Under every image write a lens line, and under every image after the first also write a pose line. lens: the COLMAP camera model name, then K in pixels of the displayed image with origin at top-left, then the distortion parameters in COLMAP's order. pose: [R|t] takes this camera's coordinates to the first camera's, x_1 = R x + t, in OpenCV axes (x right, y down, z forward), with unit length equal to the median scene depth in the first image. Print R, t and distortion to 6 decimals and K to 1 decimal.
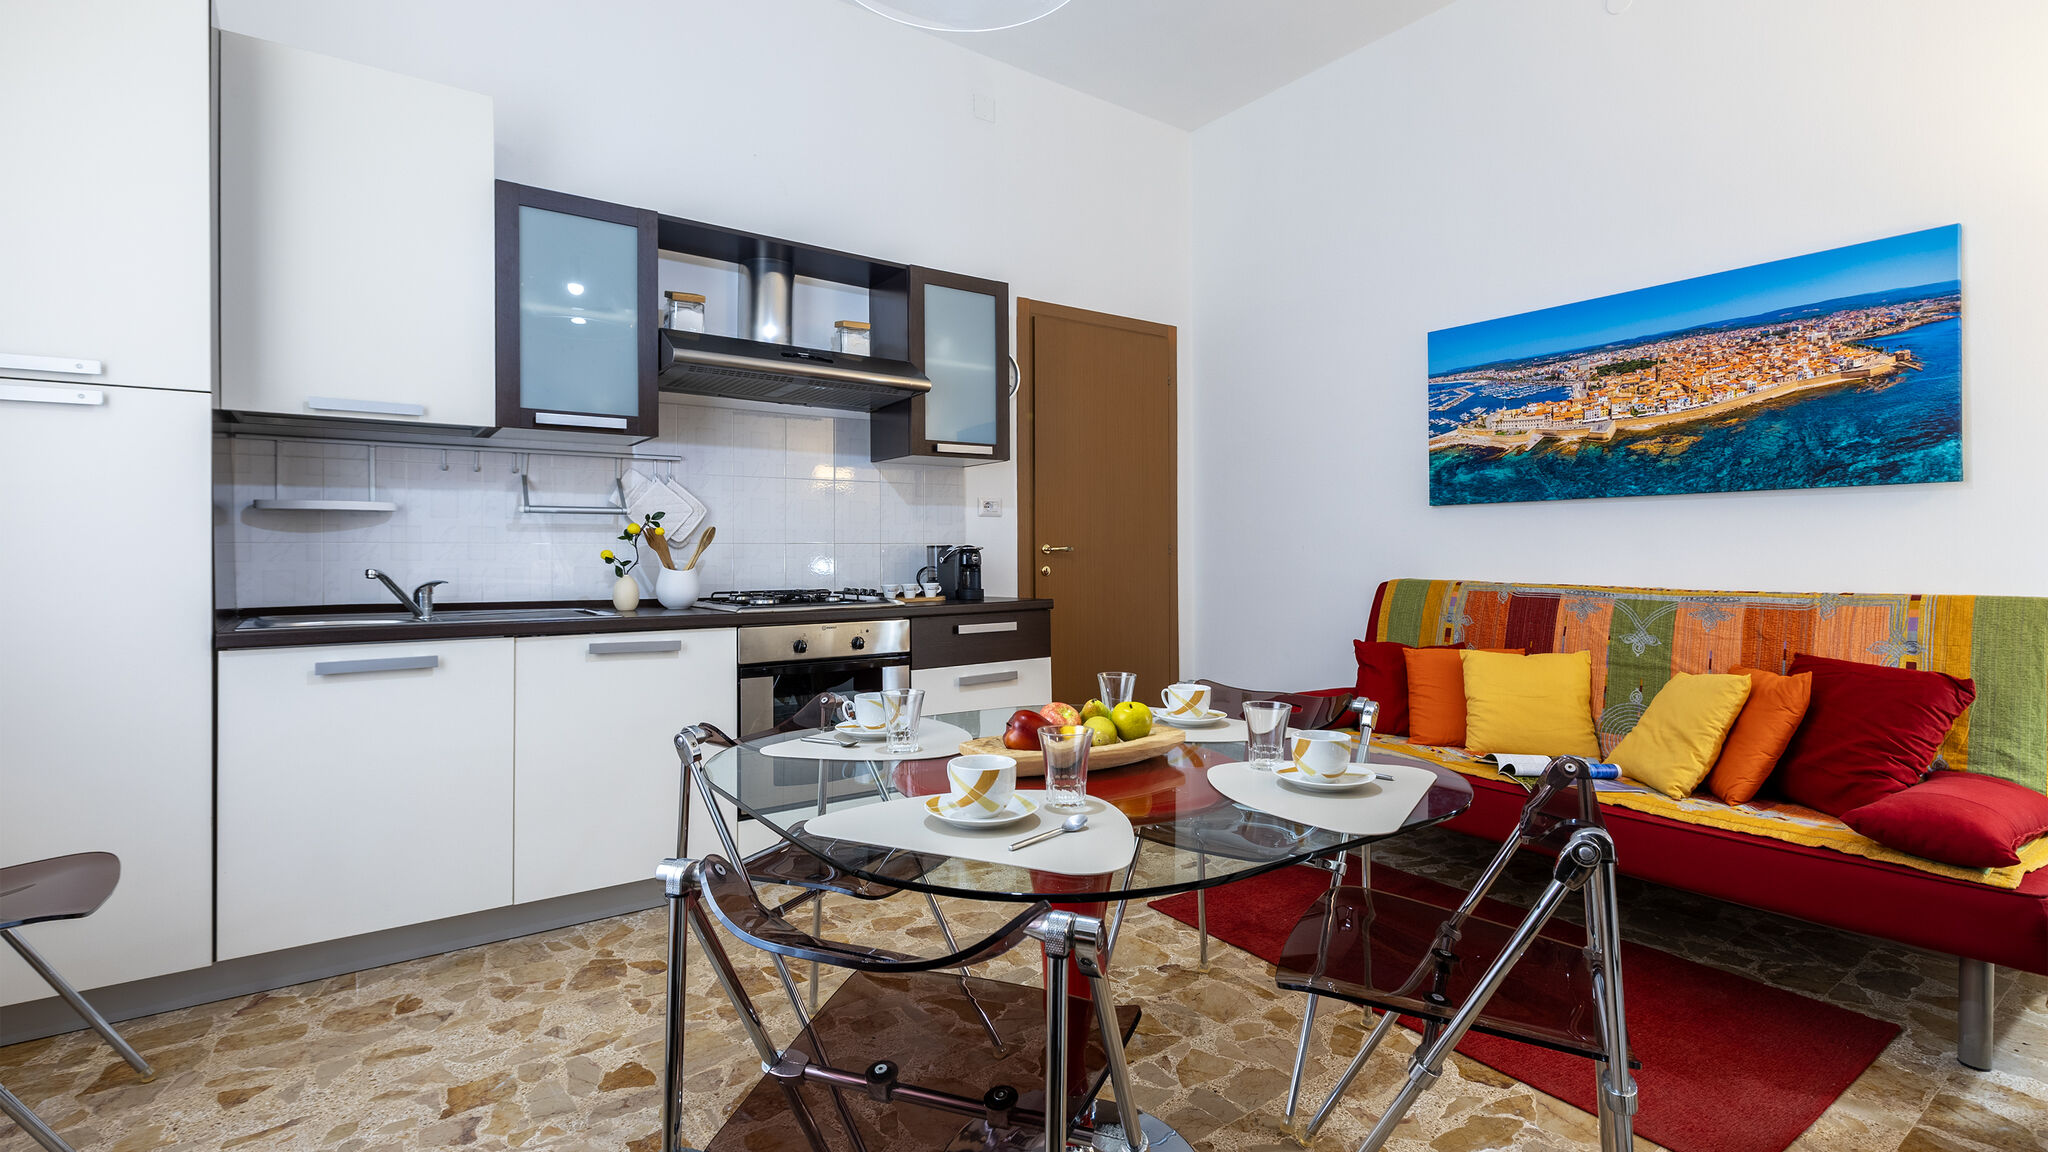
lens RADIAL K [[922.9, 0, 1027.9], [0, 922.9, 540.0], [0, 0, 1]] dist [0.001410, -0.000364]
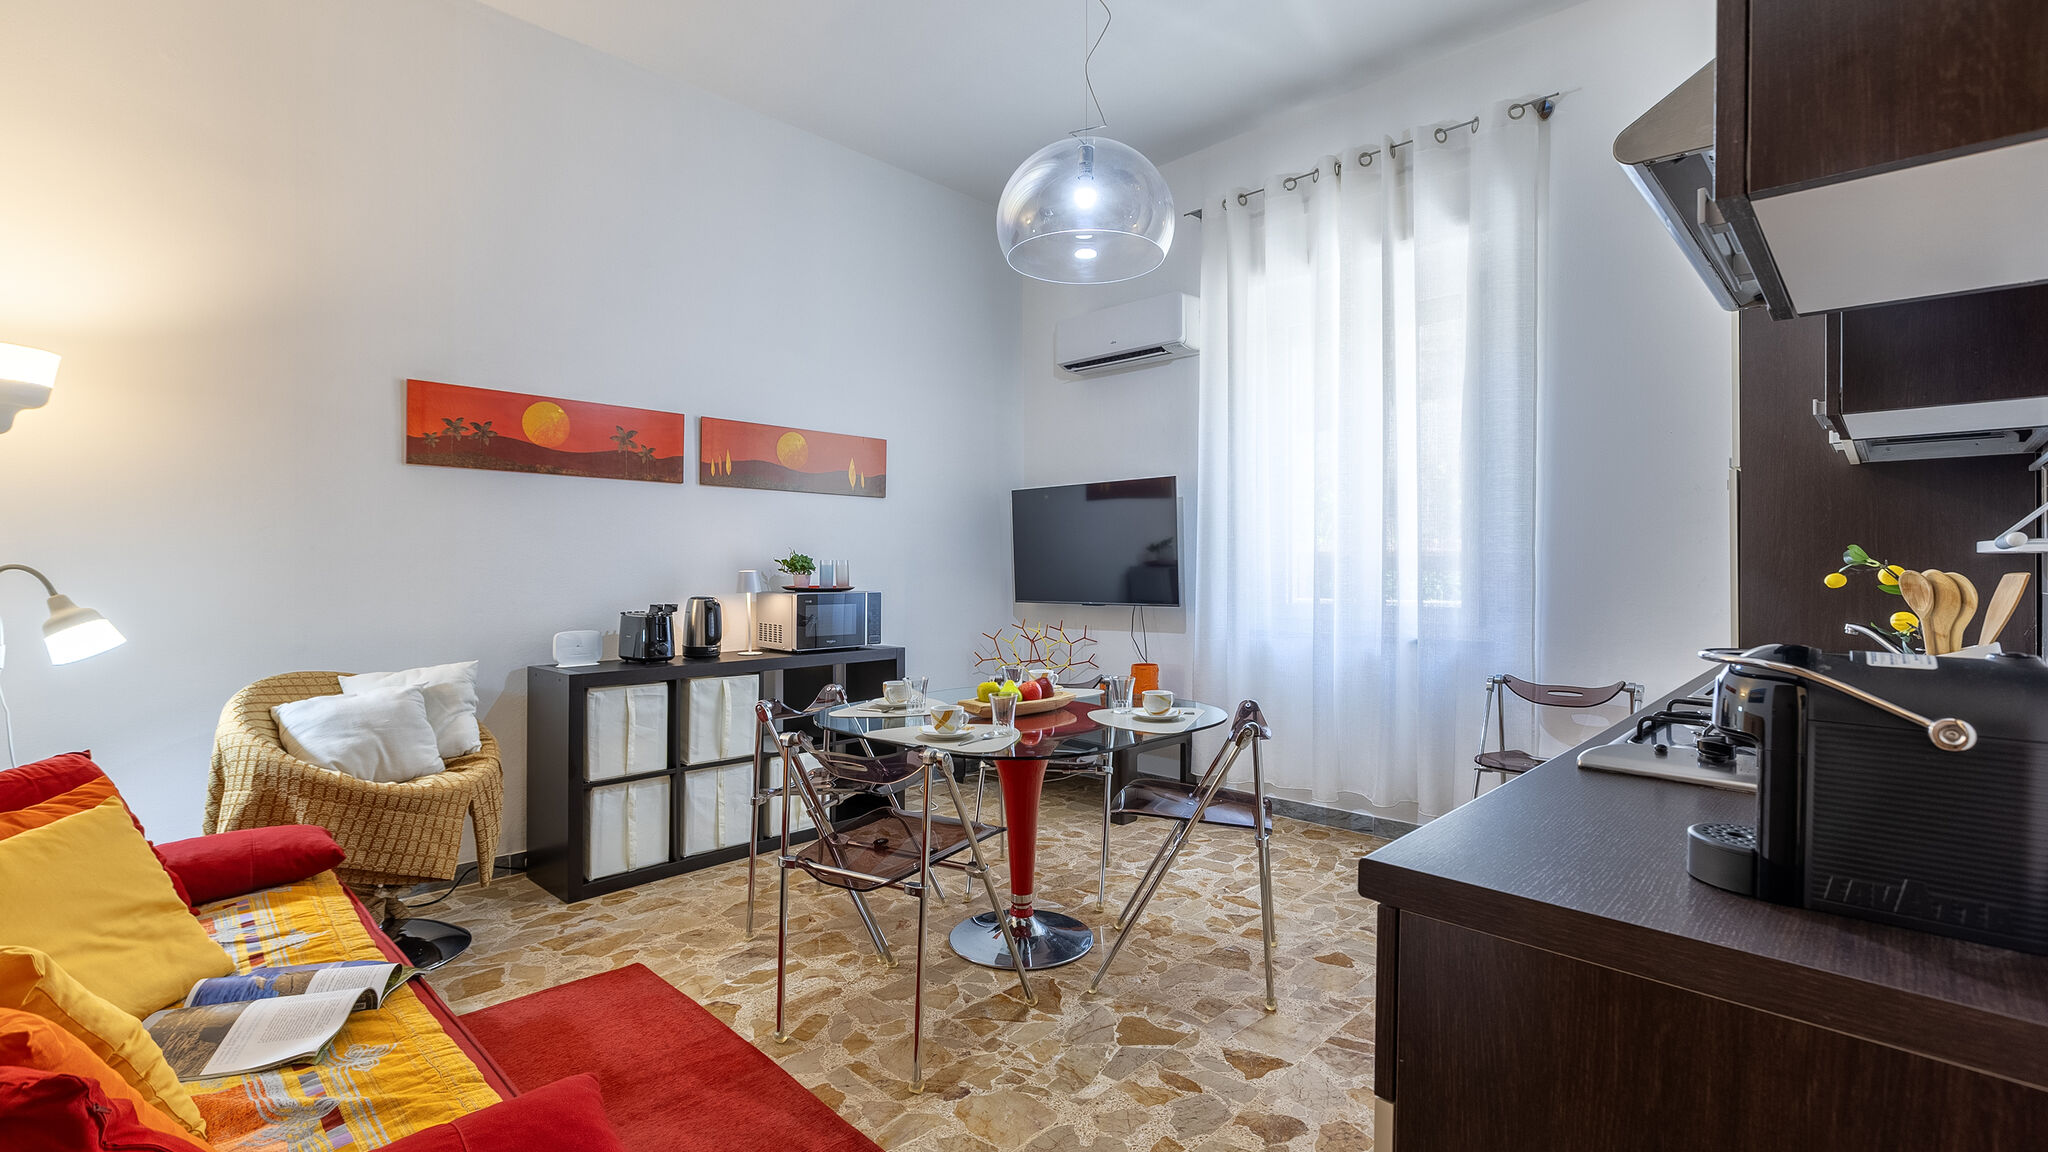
lens RADIAL K [[922.9, 0, 1033.4], [0, 922.9, 568.8], [0, 0, 1]] dist [0.001410, -0.000364]
pose [[-0.983176, 0.000169, -0.182663, 0.180684], [0.001070, 0.999988, -0.004833, -0.016323], [0.182660, -0.004947, -0.983164, 1.407804]]
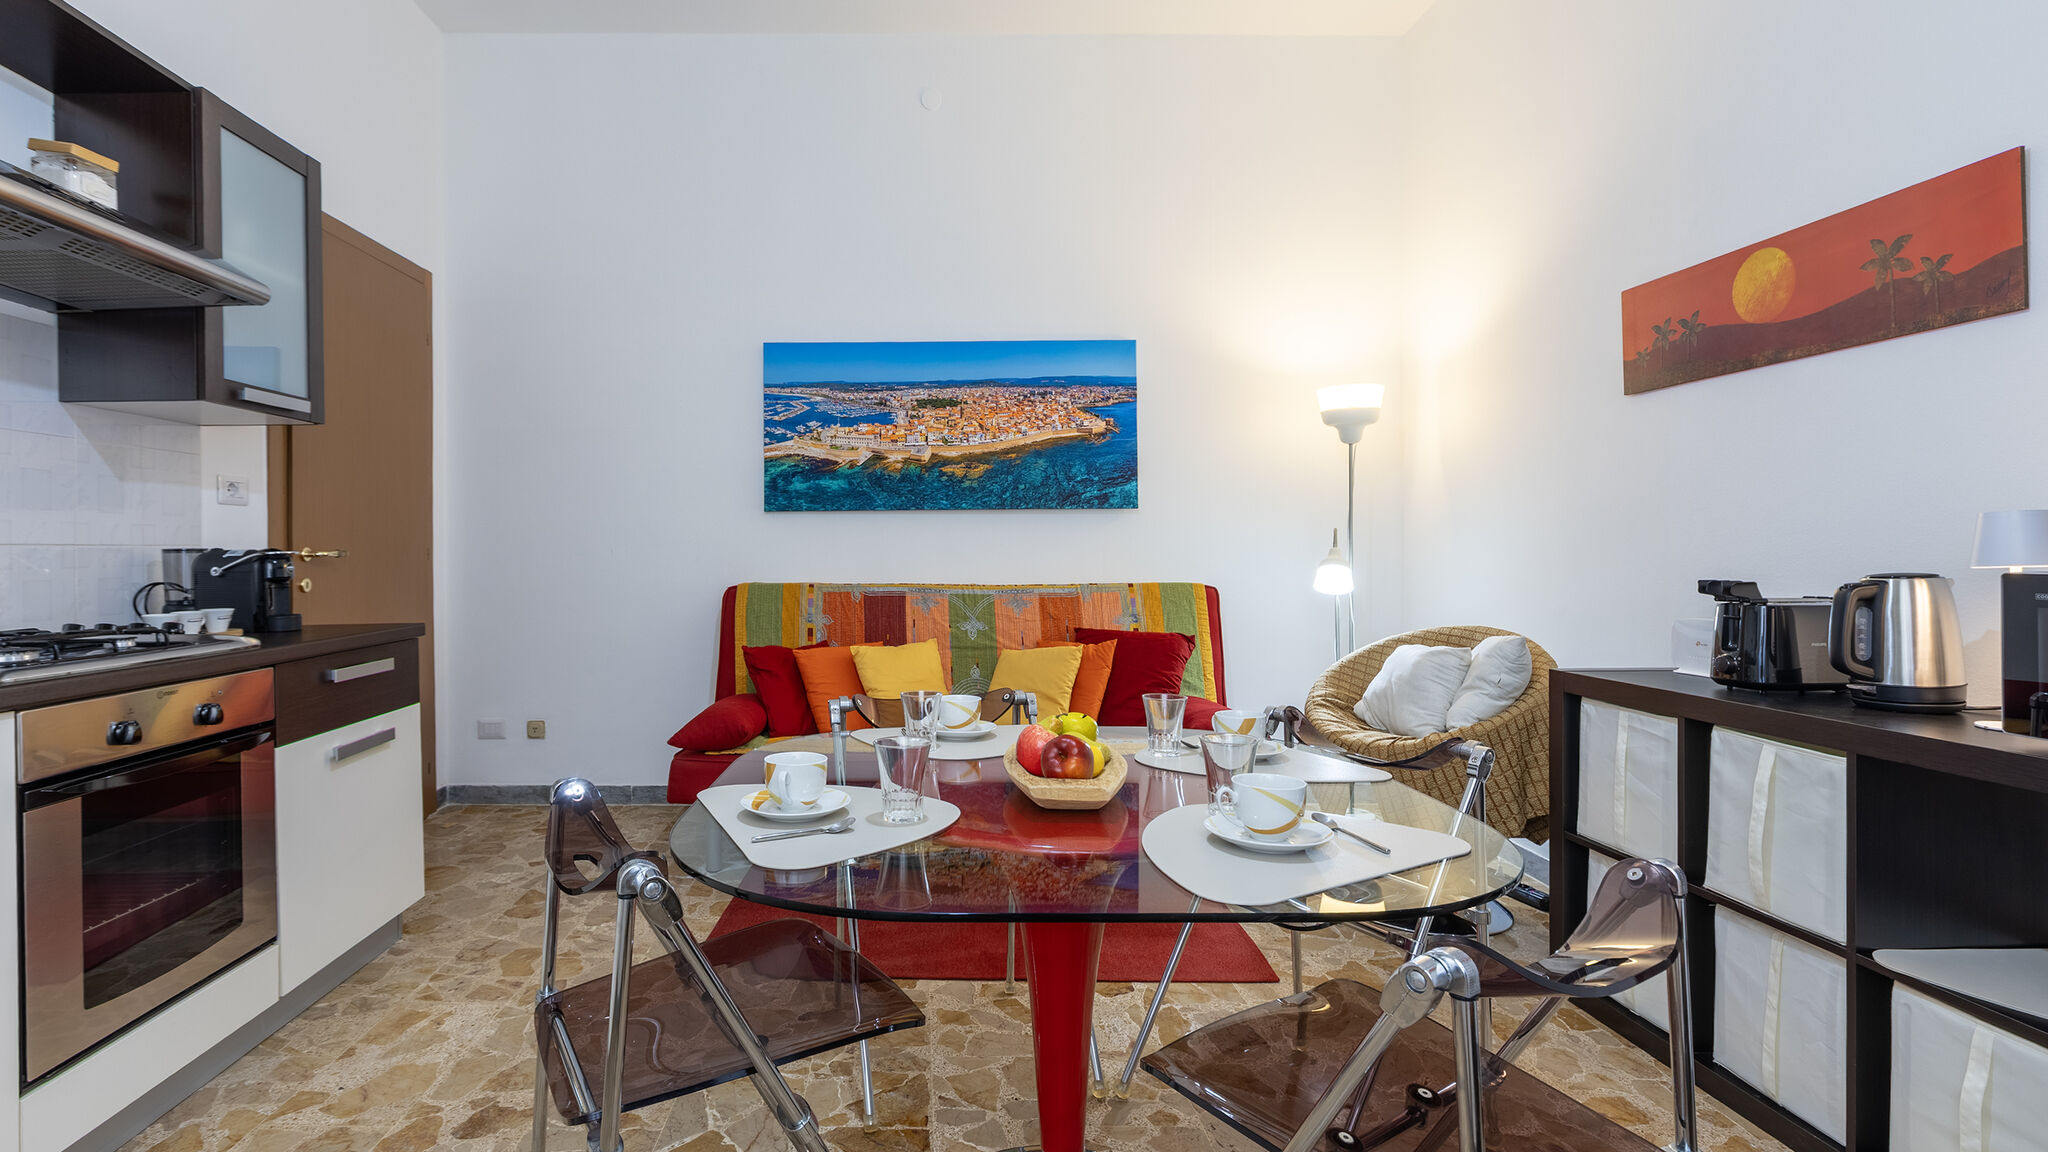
lens RADIAL K [[977.8, 0, 896.6], [0, 977.8, 544.2], [0, 0, 1]] dist [0.003509, 0.001111]
pose [[0.600075, 0.006084, 0.799921, -0.420049], [-0.006391, 0.999976, -0.002811, 0.002232], [-0.799918, -0.003425, 0.600099, 0.275961]]
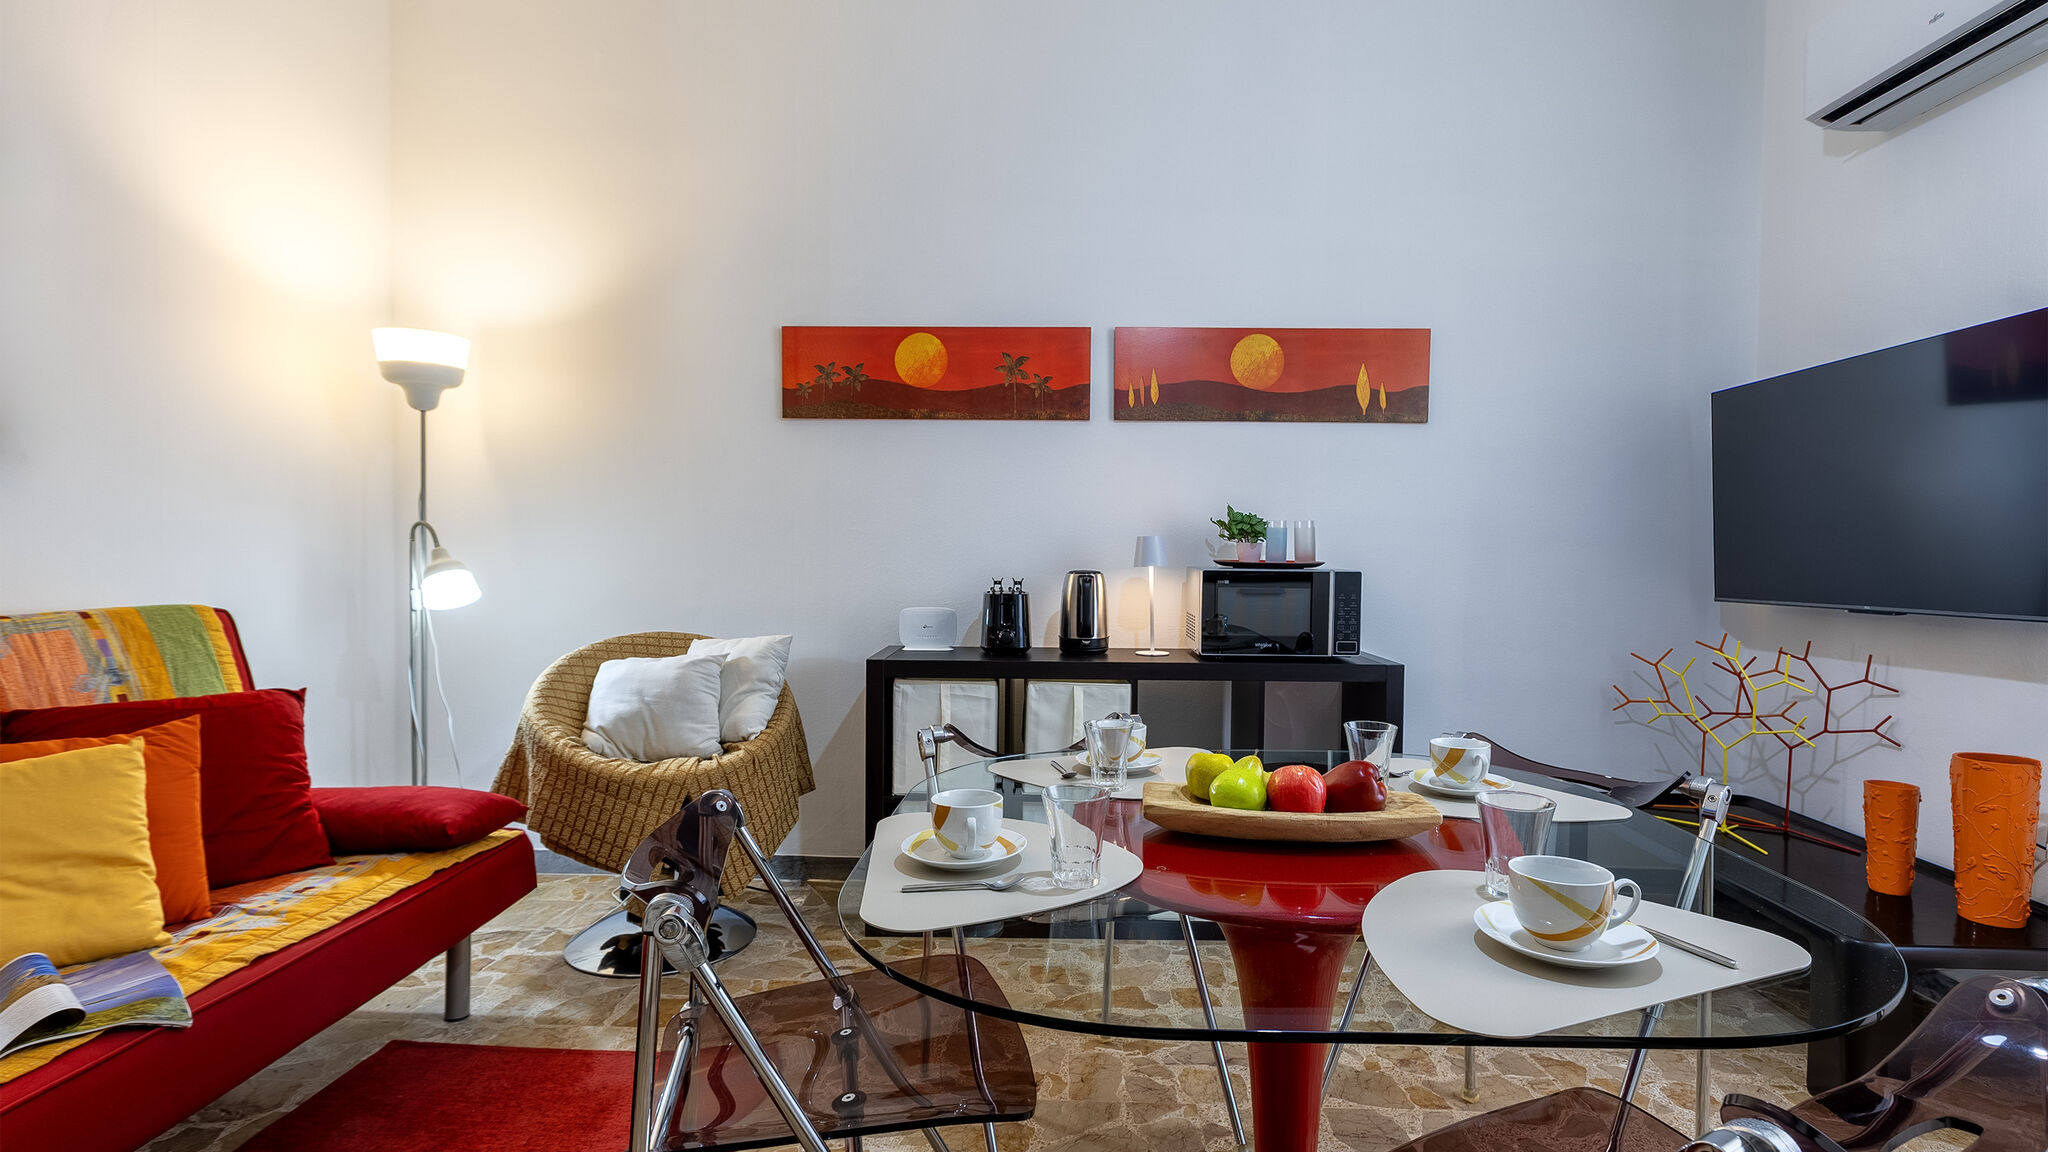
lens RADIAL K [[953.6, 0, 1039.1], [0, 953.6, 584.6], [0, 0, 1]] dist [-0.004357, 0.000384]
pose [[-0.790852, -0.025610, 0.611472, -0.137533], [-0.012650, 0.999595, 0.025505, 0.004566], [-0.611877, 0.012436, -0.790855, 0.896137]]
